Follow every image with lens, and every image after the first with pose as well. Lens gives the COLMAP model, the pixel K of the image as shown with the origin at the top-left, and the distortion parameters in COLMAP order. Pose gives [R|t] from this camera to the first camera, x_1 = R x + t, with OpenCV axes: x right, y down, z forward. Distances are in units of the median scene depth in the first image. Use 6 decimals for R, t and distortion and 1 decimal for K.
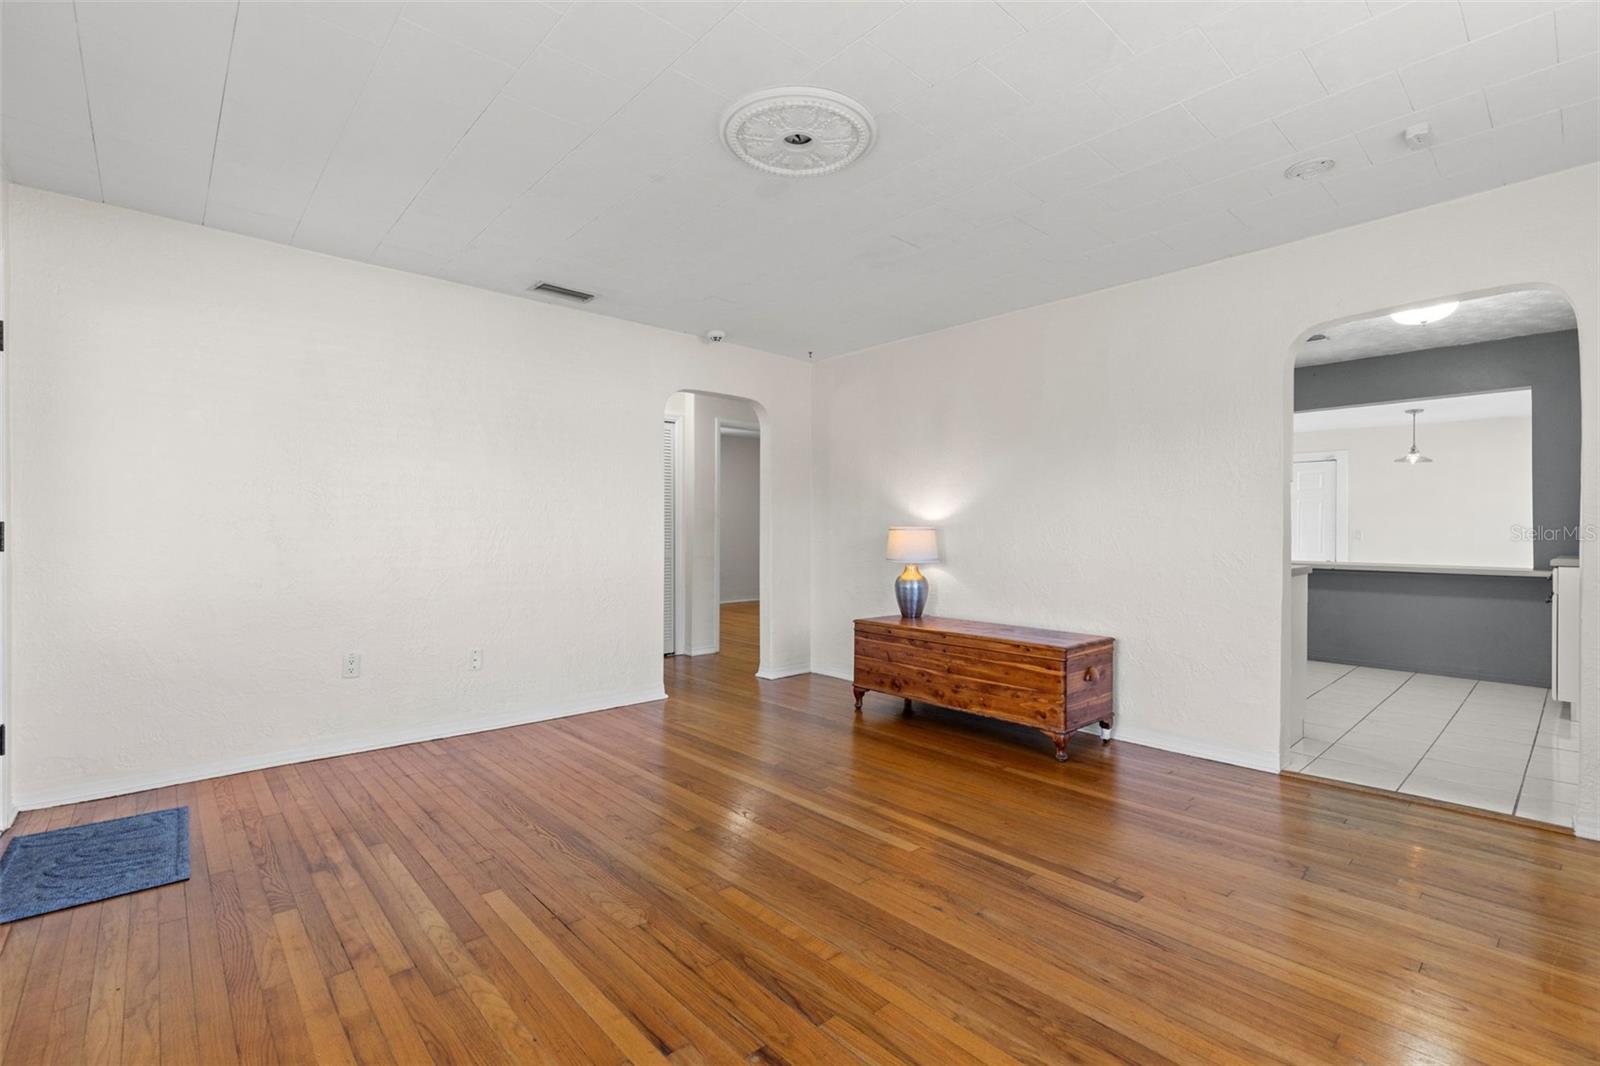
lens RADIAL K [[714.9, 0, 798.5], [0, 714.9, 526.7], [0, 0, 1]] dist [0.000861, 0.000036]
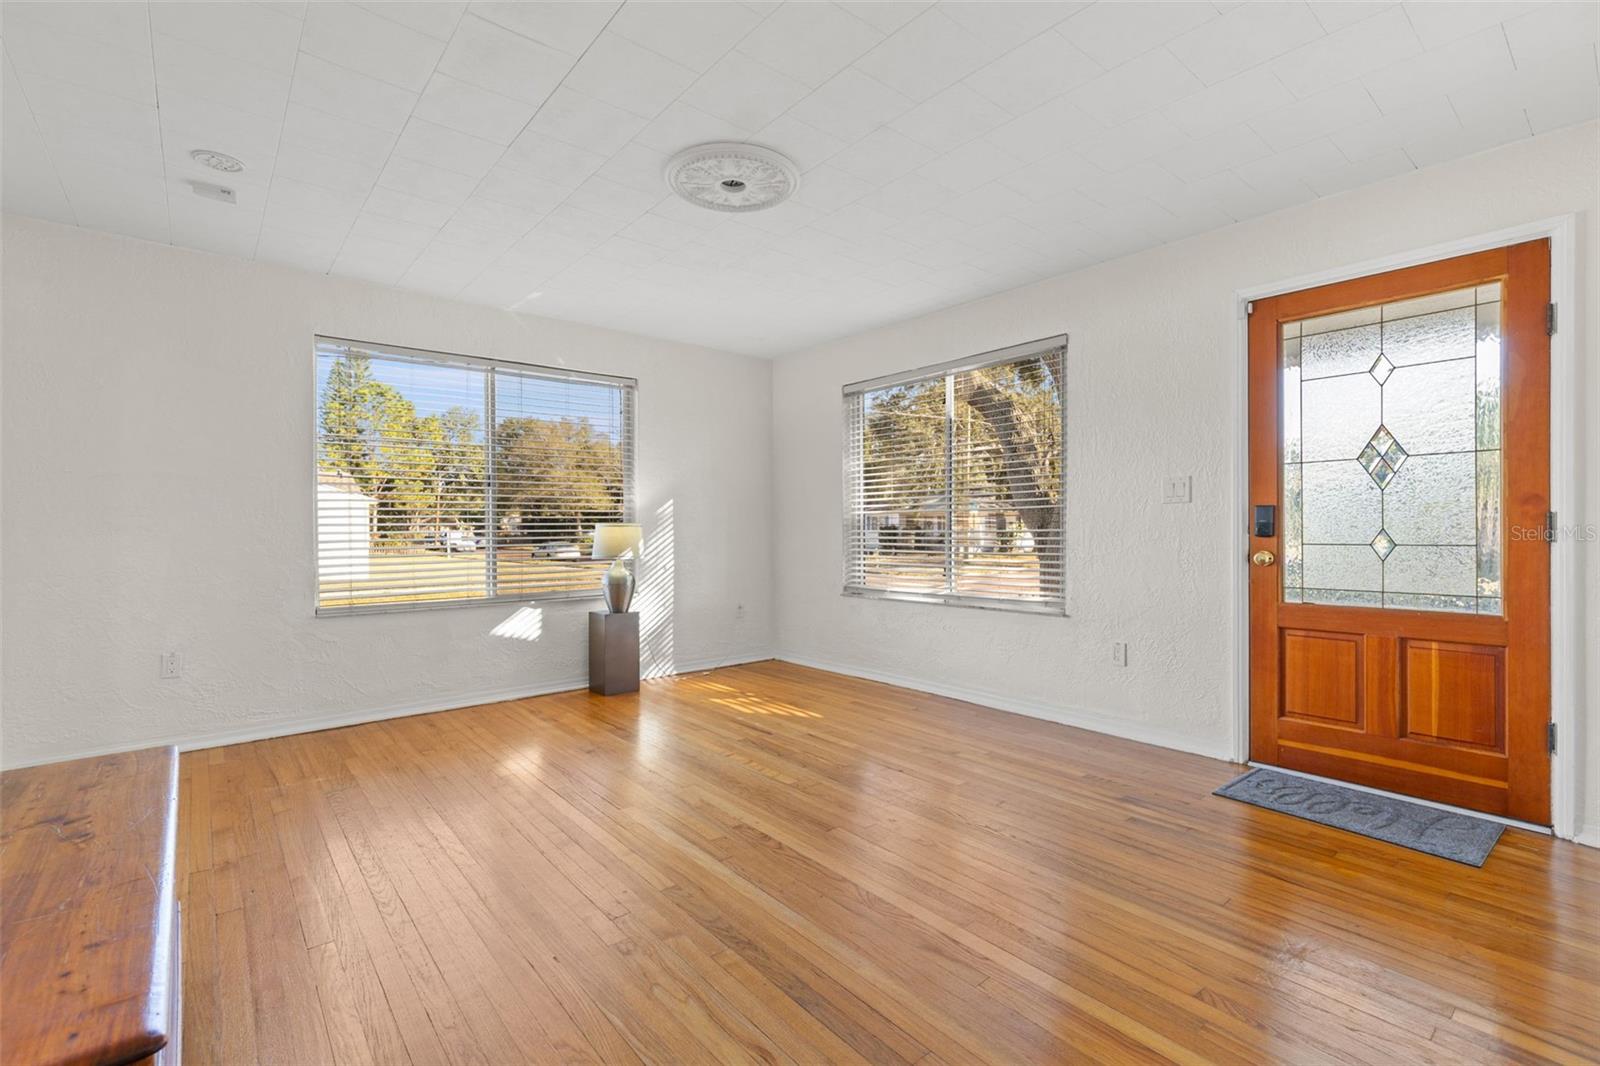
lens RADIAL K [[714.9, 0, 798.5], [0, 714.9, 526.7], [0, 0, 1]] dist [0.000861, 0.000036]
pose [[-0.999365, -0.002655, 0.035544, -0.095598], [-0.002787, 0.999989, -0.003668, 0.010603], [-0.035534, -0.003765, -0.999361, 1.430559]]
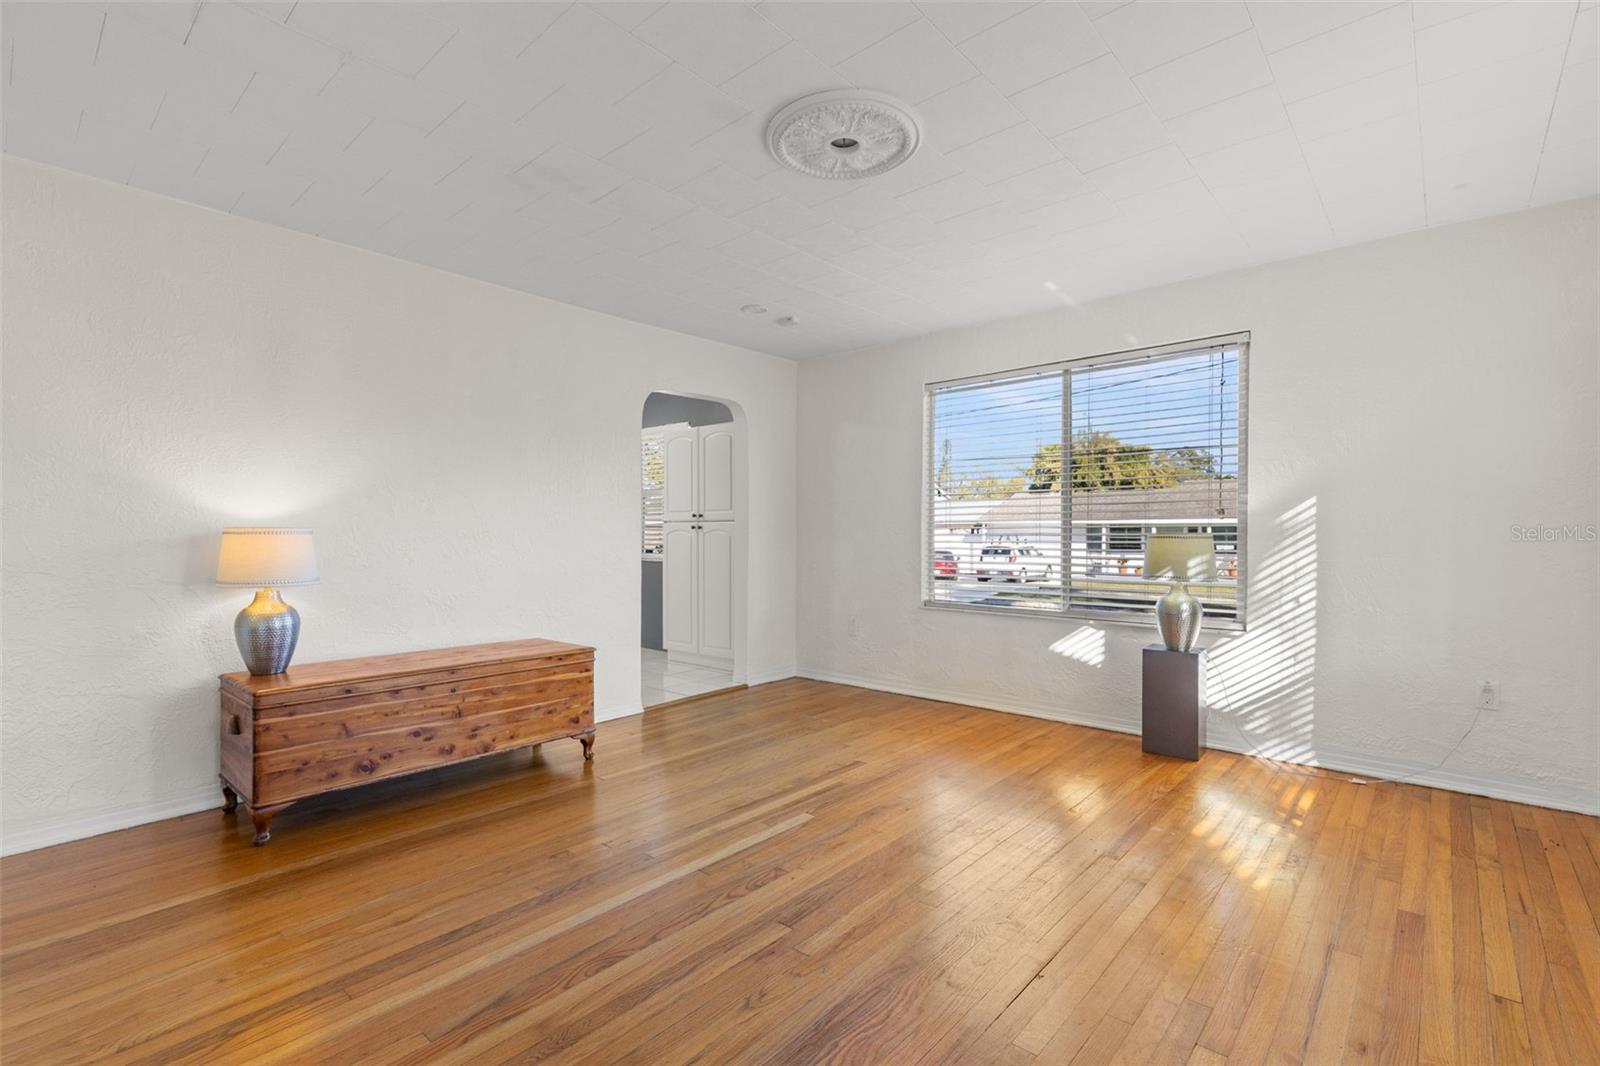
lens RADIAL K [[728.3, 0, 800.0], [0, 728.3, 533.0], [0, 0, 1]] dist [0.002270, 0.000177]
pose [[-0.110031, -0.003483, 0.993922, -0.669474], [-0.005666, 0.999980, 0.002877, -0.000922], [-0.993912, -0.005315, -0.110048, 0.776145]]
